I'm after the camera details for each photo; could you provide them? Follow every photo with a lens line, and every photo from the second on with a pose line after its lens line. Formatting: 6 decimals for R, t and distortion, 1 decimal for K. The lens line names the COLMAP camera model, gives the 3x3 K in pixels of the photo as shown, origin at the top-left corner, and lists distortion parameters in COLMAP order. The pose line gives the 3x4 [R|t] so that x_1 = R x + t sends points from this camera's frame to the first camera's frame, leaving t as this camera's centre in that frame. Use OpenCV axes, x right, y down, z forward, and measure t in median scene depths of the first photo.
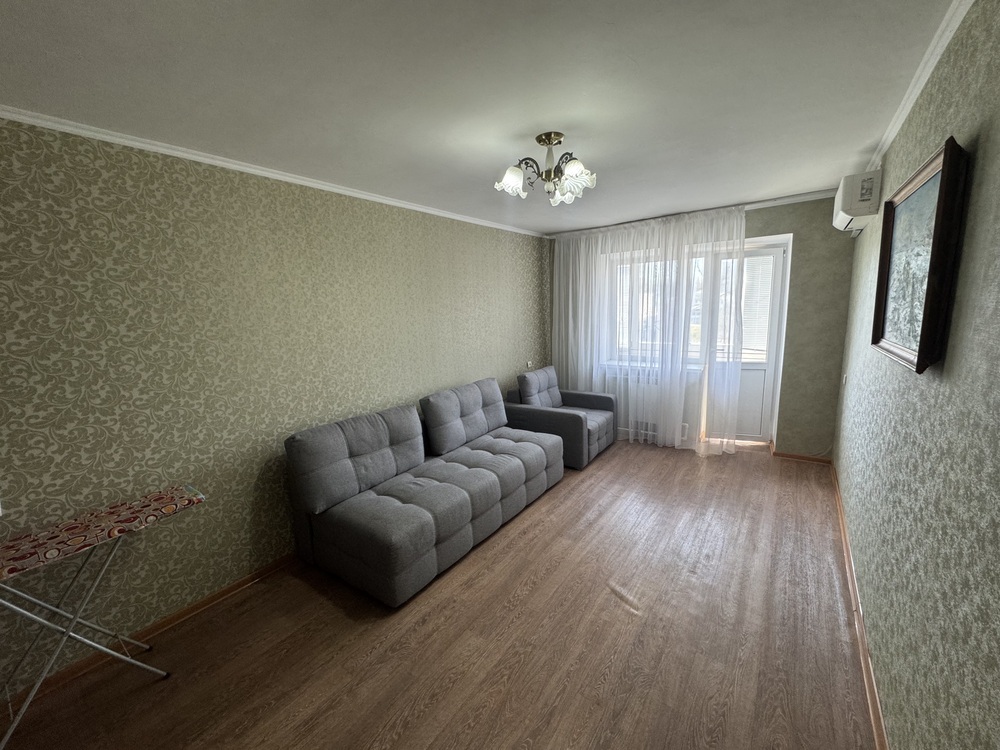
lens RADIAL K [[402.1, 0, 500.0], [0, 402.1, 375.0], [0, 0, 1]] dist [-0.000266, -0.000196]
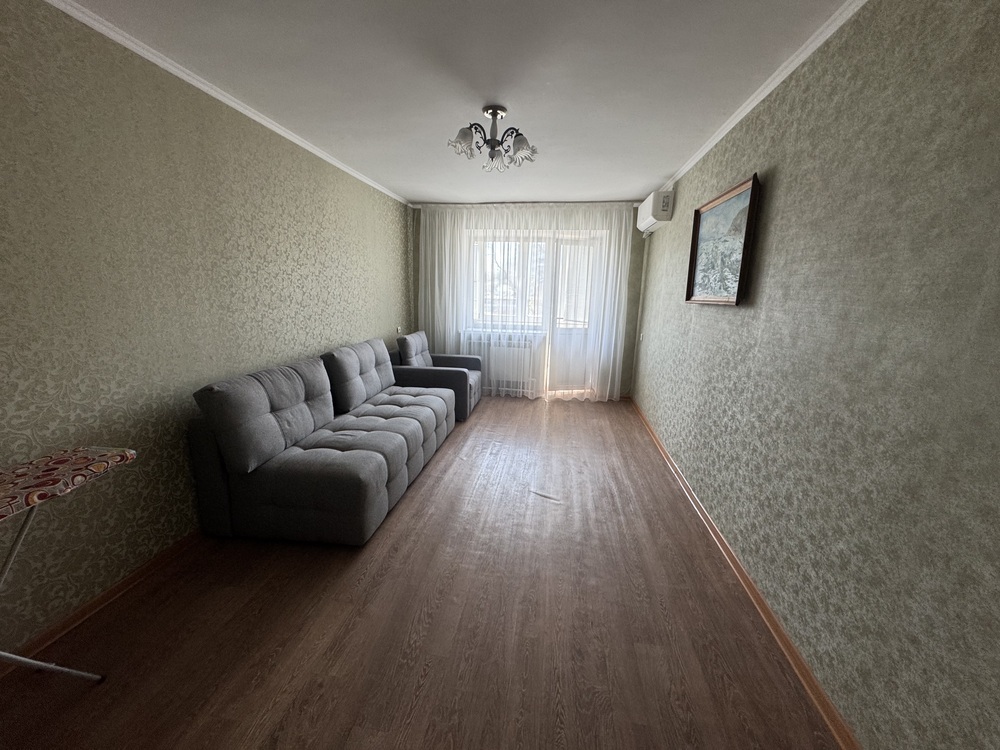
lens RADIAL K [[400.0, 0, 500.0], [0, 400.0, 375.0], [0, 0, 1]] dist [0.001457, 0.000007]
pose [[0.880332, -0.039332, 0.472724, -0.328920], [0.022791, 0.998913, 0.040670, 0.093266], [-0.473810, -0.025029, 0.880271, -0.031358]]
